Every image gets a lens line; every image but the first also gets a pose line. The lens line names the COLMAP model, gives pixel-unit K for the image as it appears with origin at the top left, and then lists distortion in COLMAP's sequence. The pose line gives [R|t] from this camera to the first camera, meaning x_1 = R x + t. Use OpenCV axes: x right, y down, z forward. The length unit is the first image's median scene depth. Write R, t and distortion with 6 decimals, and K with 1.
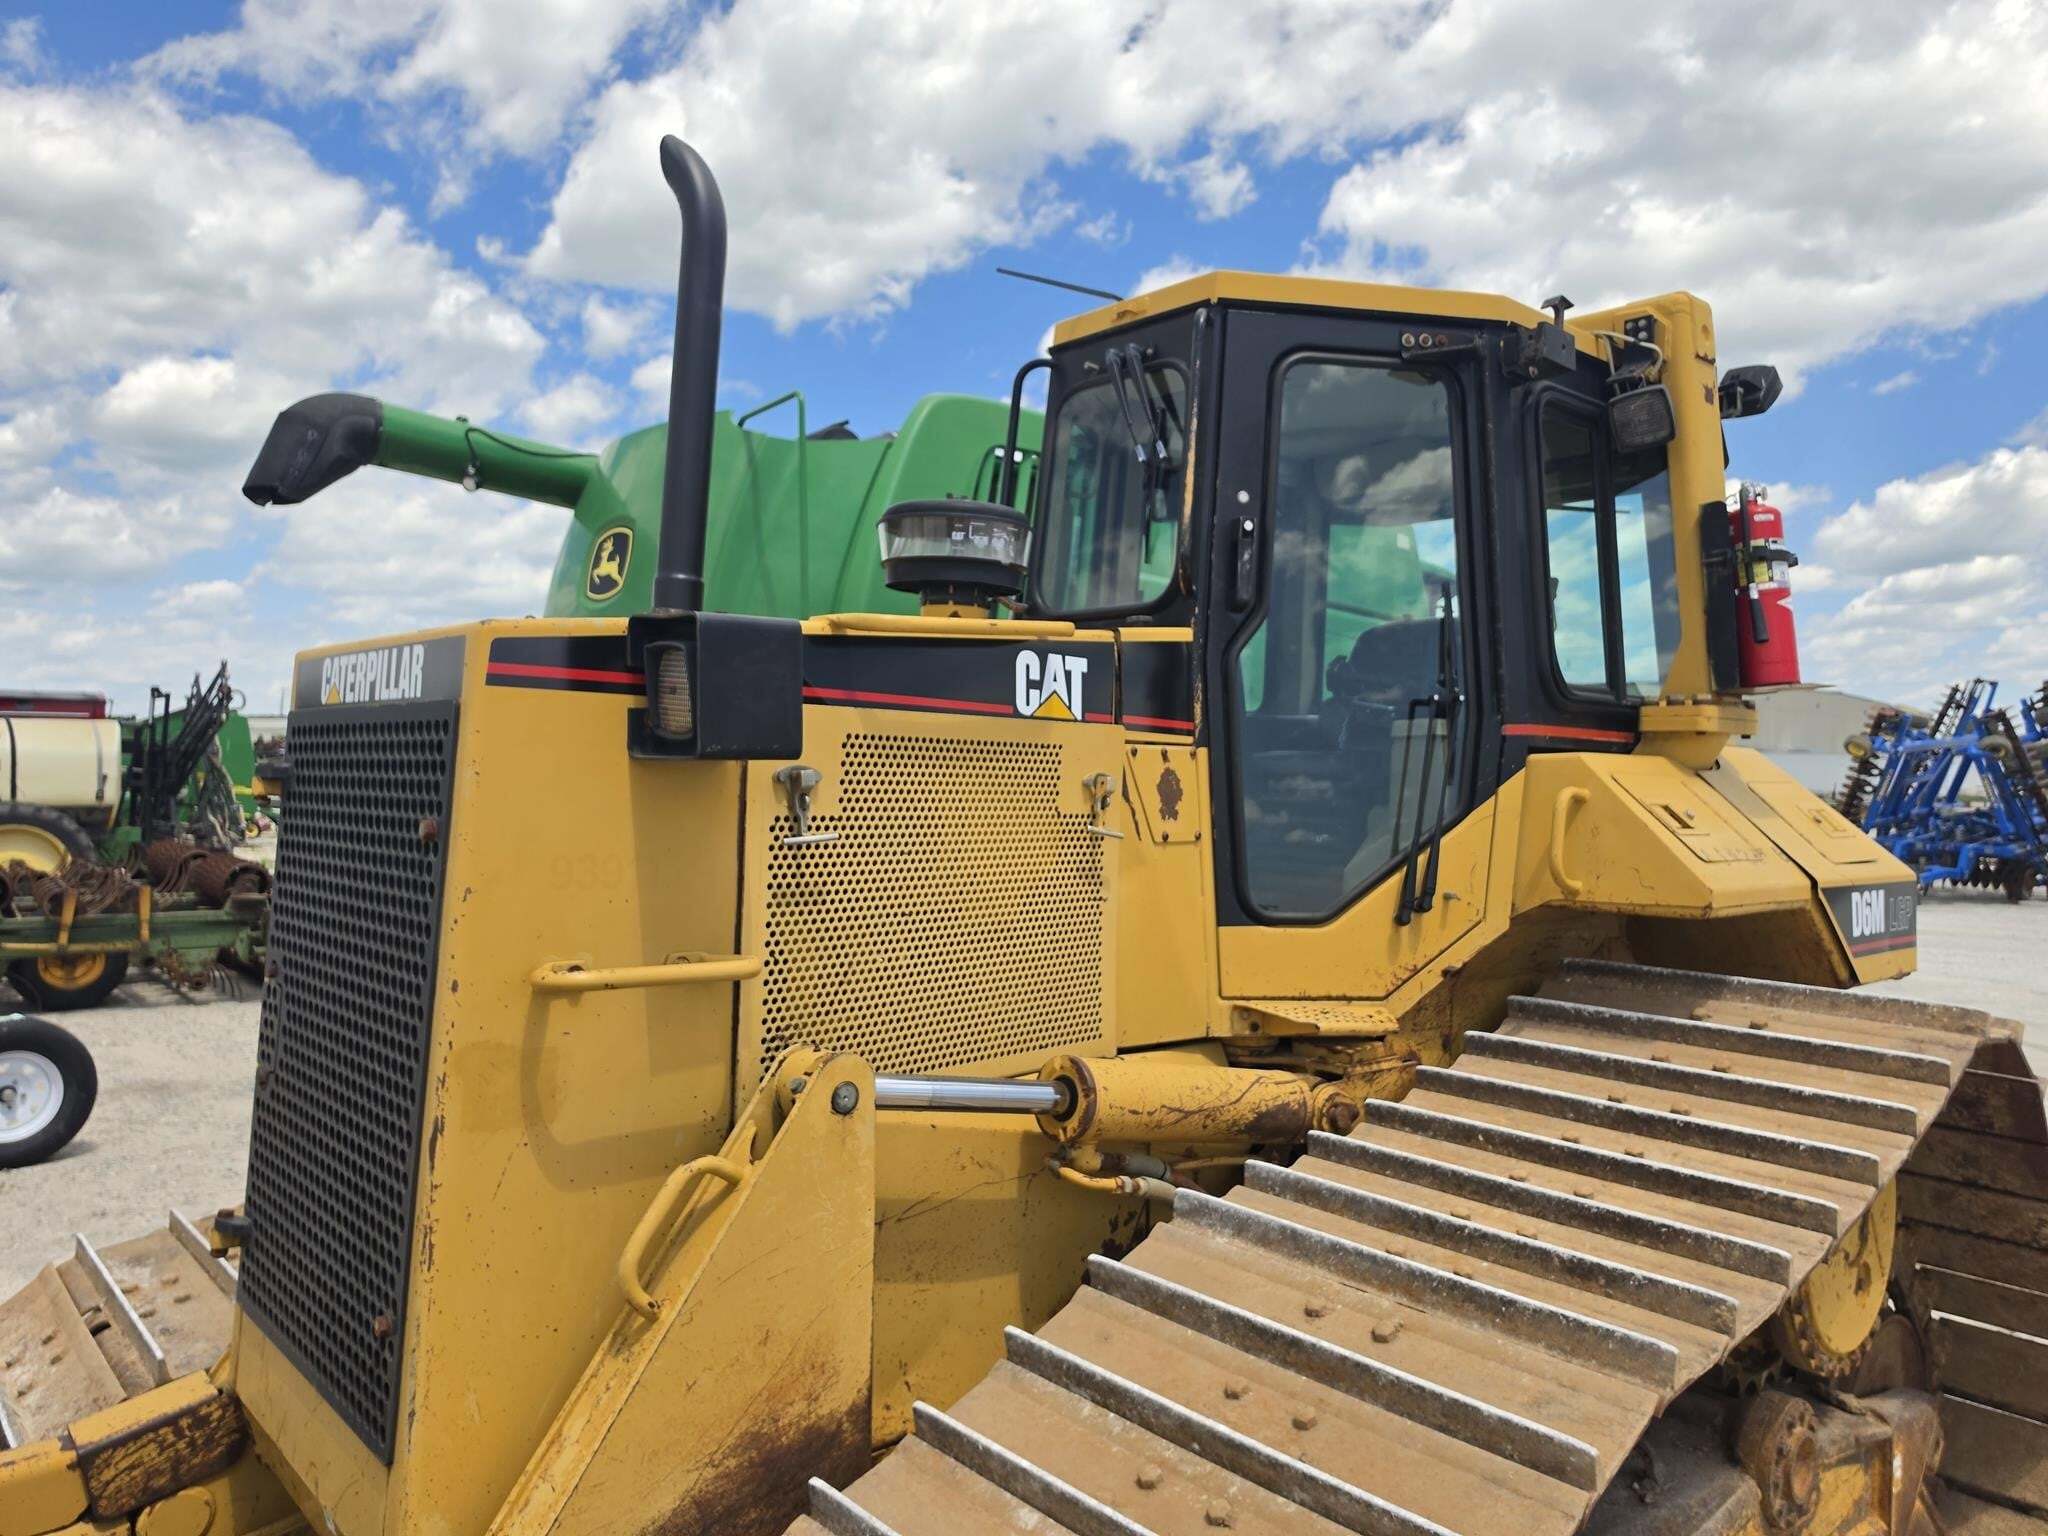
lens RADIAL K [[1430.0, 0, 1022.5], [0, 1430.0, 760.3], [0, 0, 1]] dist [0.057302, -0.069370]
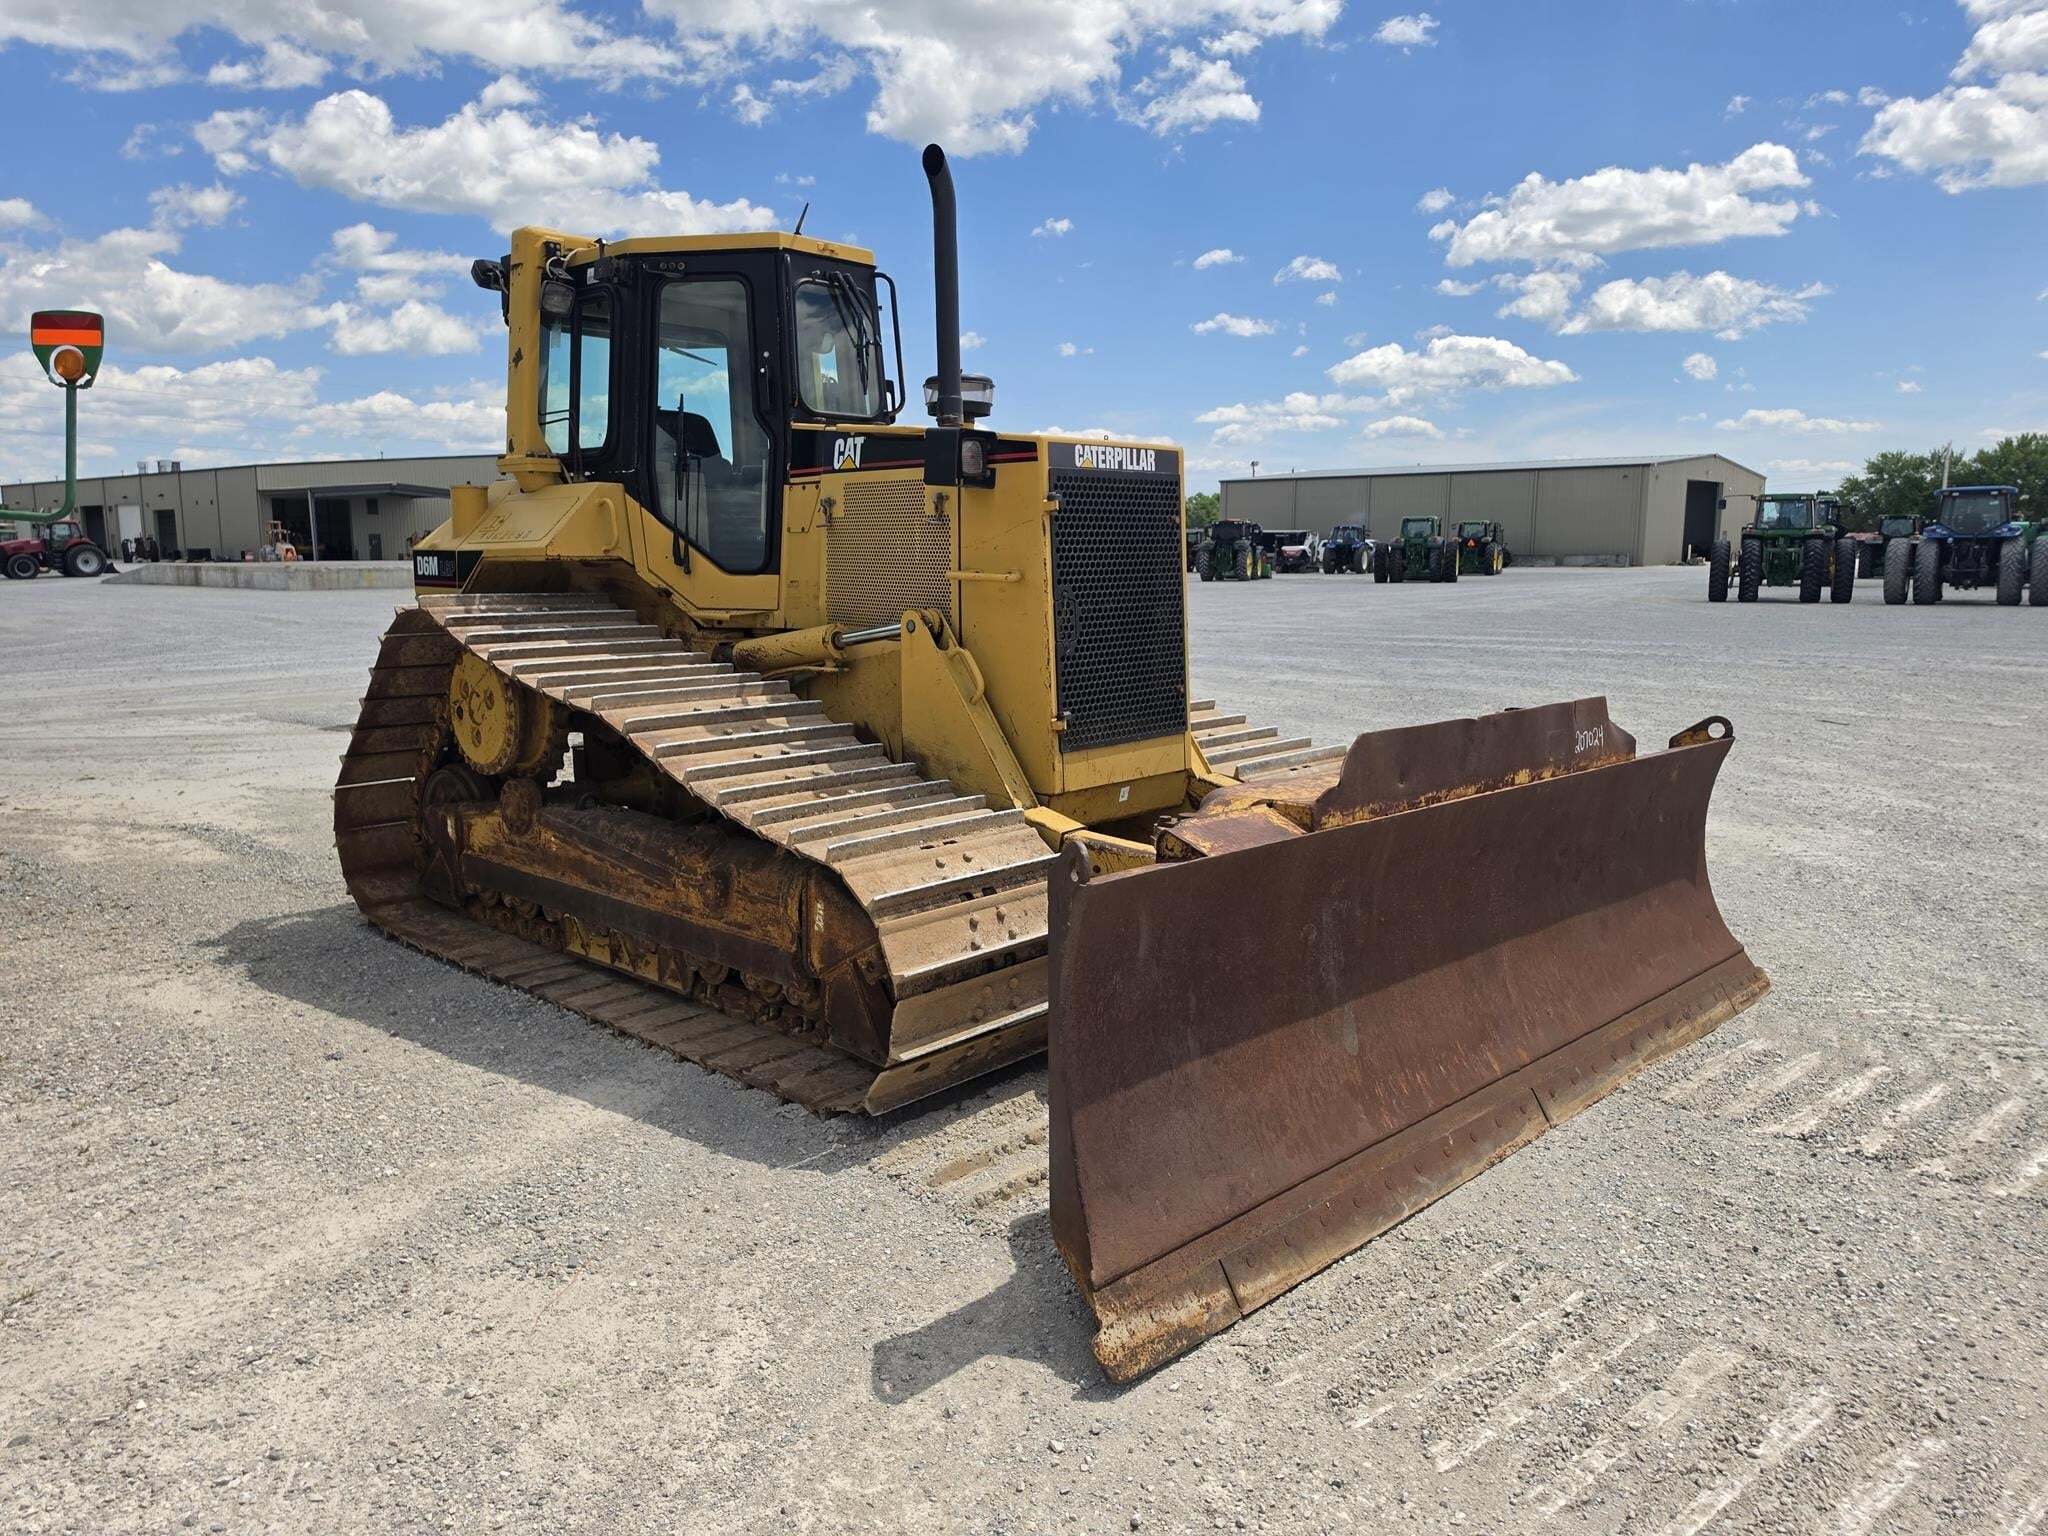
lens RADIAL K [[1430.0, 0, 1022.5], [0, 1430.0, 760.3], [0, 0, 1]] dist [0.057302, -0.069370]
pose [[-0.112595, -0.168638, 0.979226, -1.980634], [-0.012074, 0.985652, 0.168357, 0.025816], [-0.993568, 0.007133, -0.113016, 0.991708]]
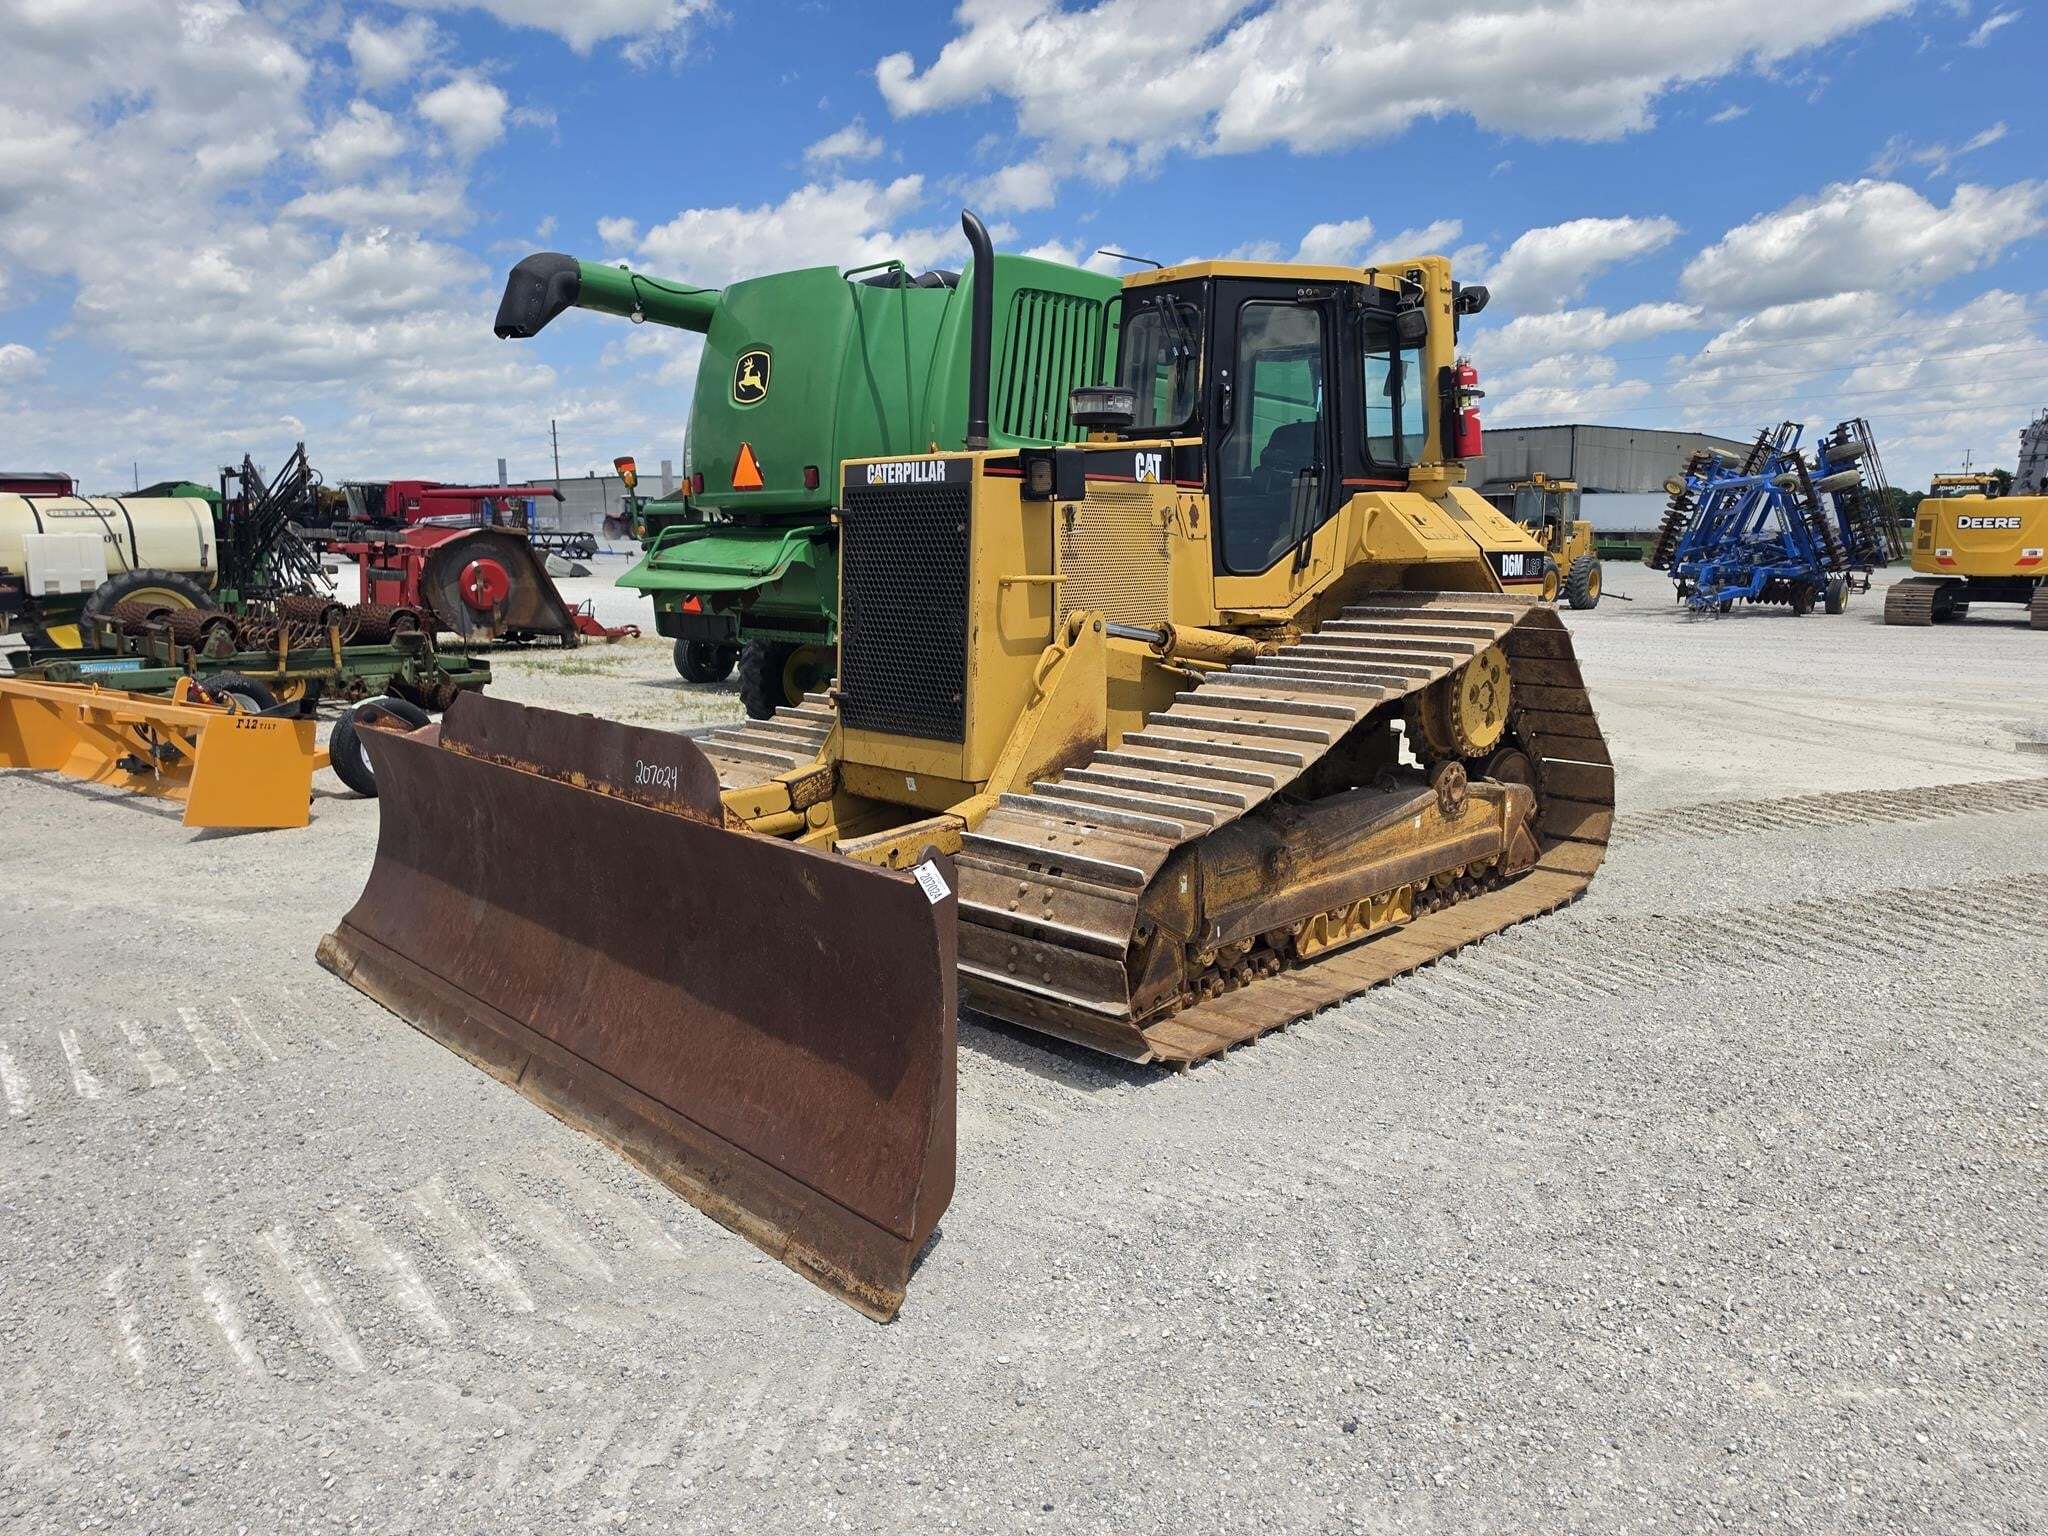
lens RADIAL K [[1430.0, 0, 1022.5], [0, 1430.0, 760.3], [0, 0, 1]] dist [0.057302, -0.069370]
pose [[0.996611, -0.037699, 0.073106, -0.313323], [0.025092, 0.985761, 0.166272, 0.019712], [-0.078334, -0.163874, 0.983366, -1.135395]]
